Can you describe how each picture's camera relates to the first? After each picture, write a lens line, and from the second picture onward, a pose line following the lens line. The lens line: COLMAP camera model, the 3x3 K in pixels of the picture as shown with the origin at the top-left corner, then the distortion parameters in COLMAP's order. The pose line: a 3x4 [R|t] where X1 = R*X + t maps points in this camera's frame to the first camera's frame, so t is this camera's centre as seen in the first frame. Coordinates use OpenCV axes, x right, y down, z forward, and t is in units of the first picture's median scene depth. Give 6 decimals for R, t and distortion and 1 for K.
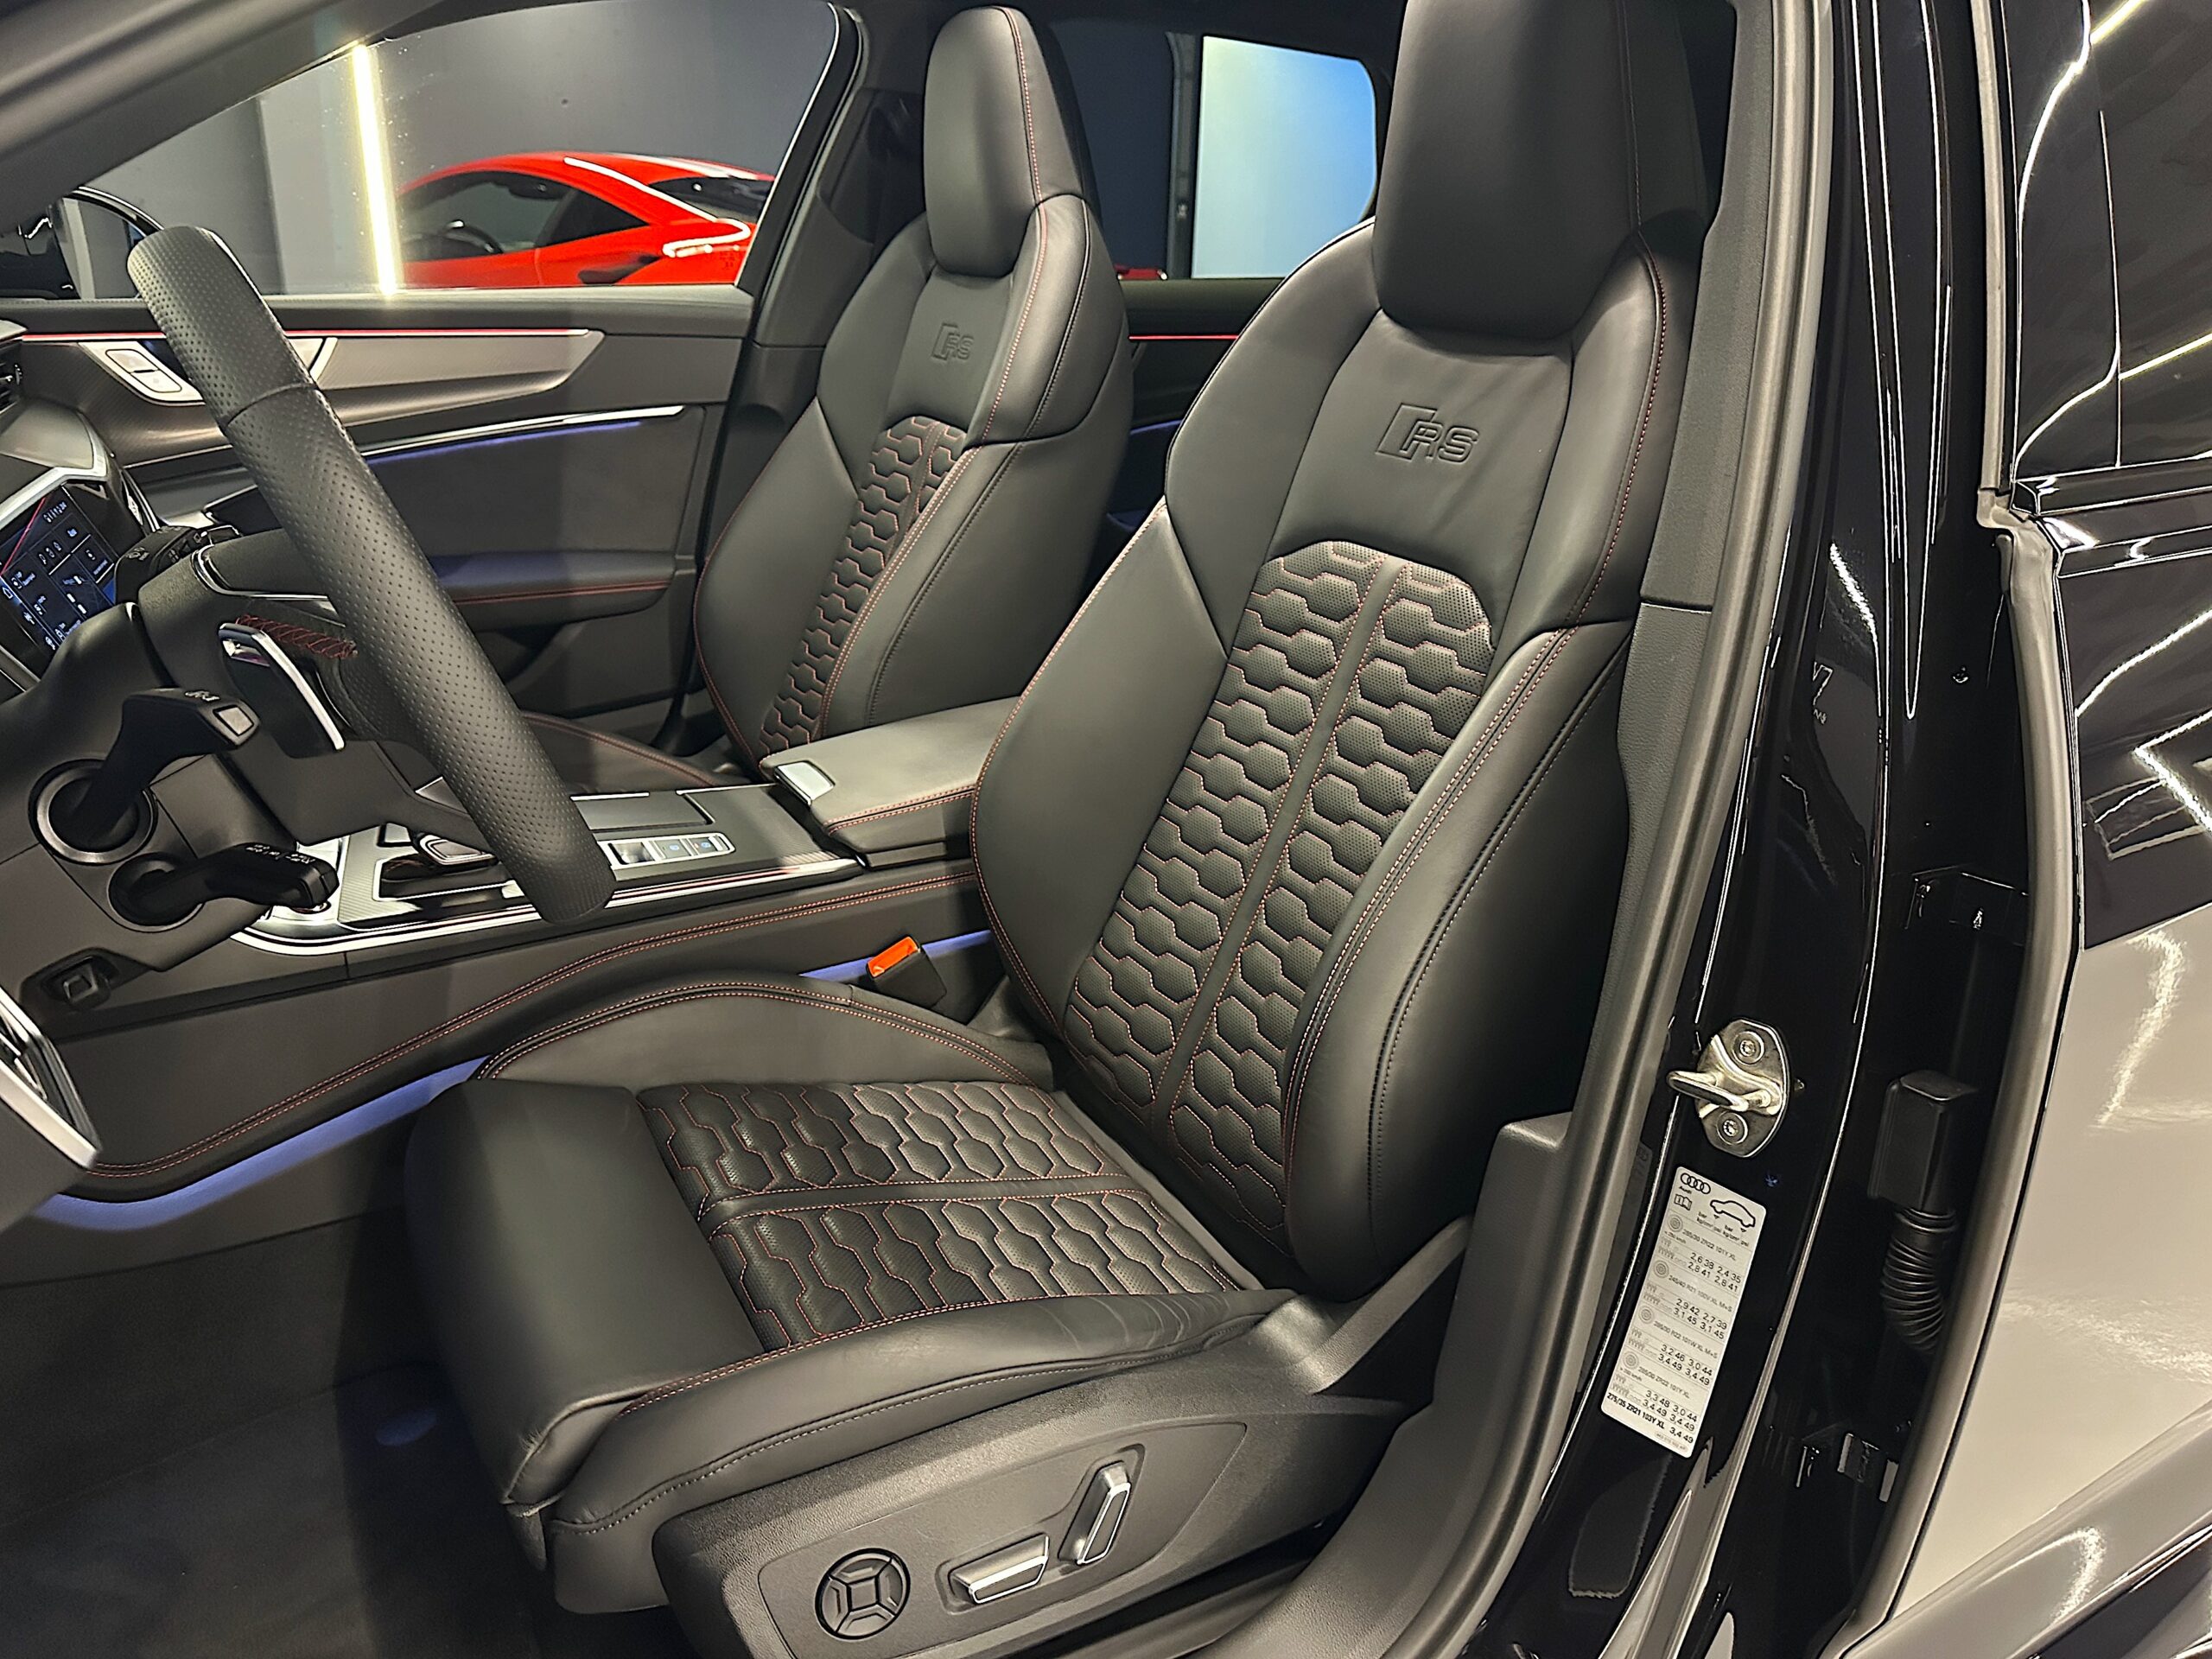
lens RADIAL K [[1612.9, 0, 1100.6], [0, 1612.9, 831.0], [0, 0, 1]] dist [-0.005924, -0.002614]
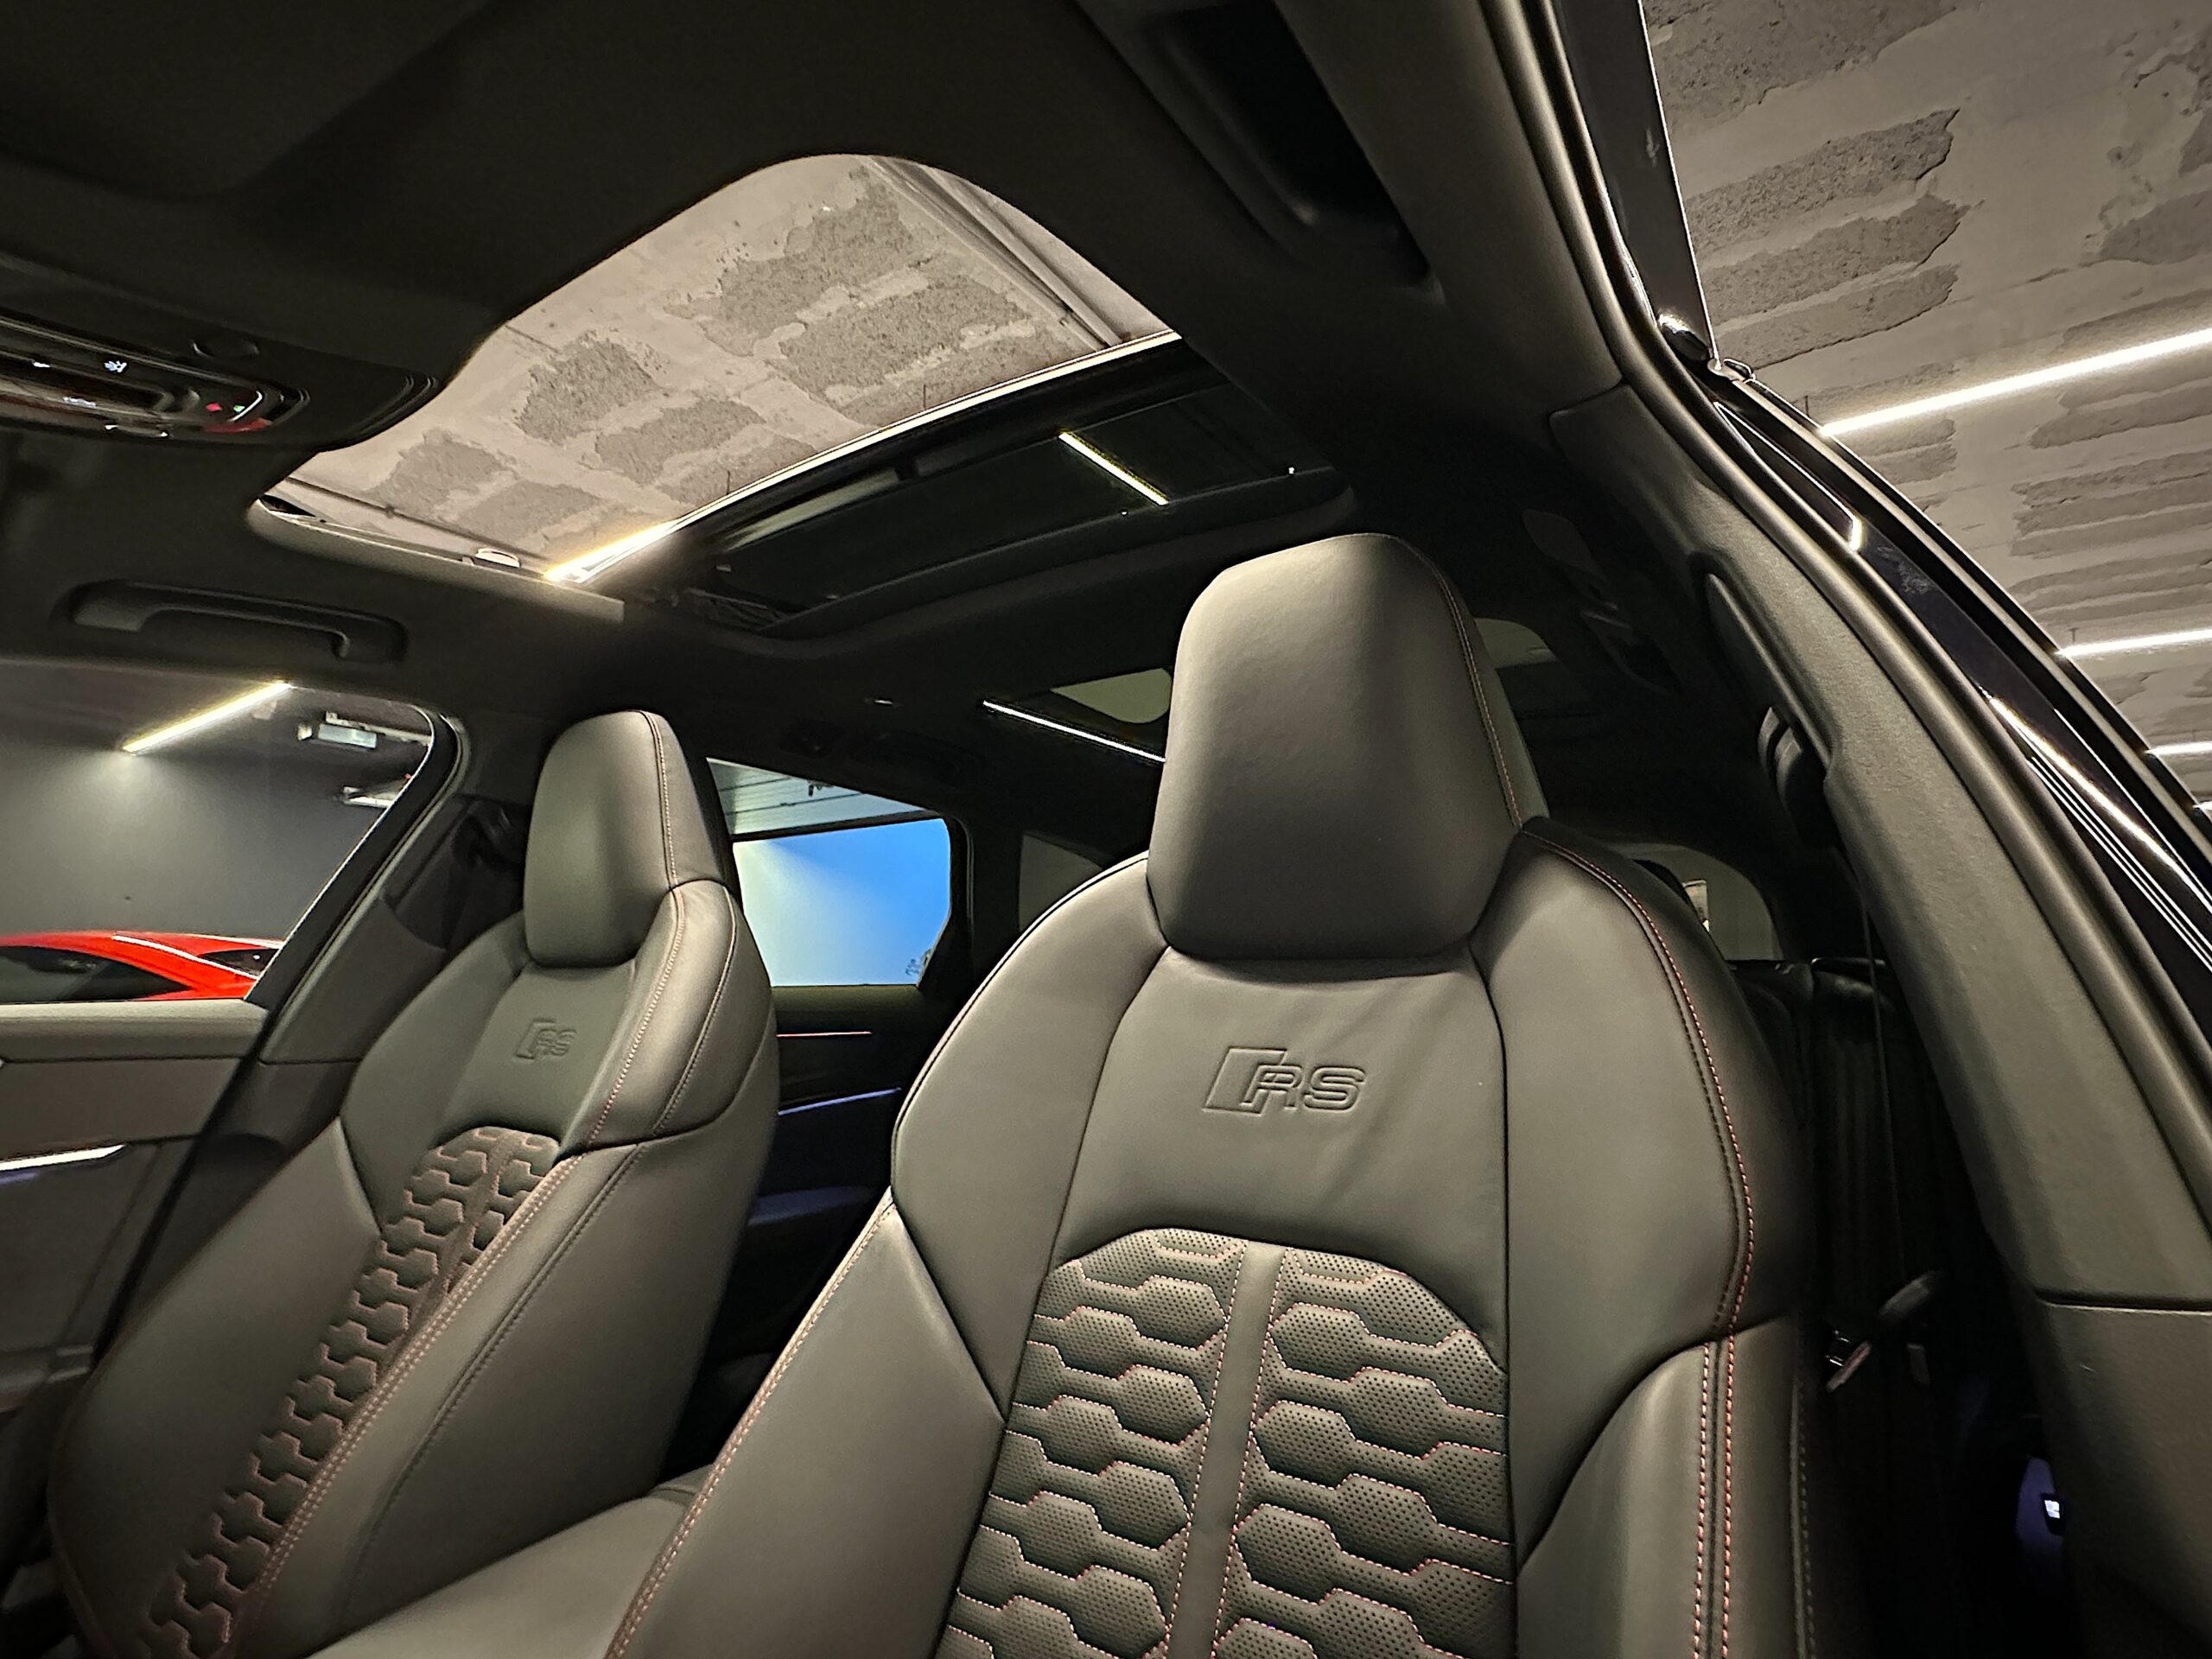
lens RADIAL K [[915.8, 0, 1123.1], [0, 915.8, 840.0], [0, 0, 1]] dist [0.008498, 0.000235]
pose [[0.871474, 0.049629, 0.487925, -0.072396], [0.200015, 0.872408, -0.445980, -0.115565], [-0.447803, 0.486252, 0.750354, 0.451428]]
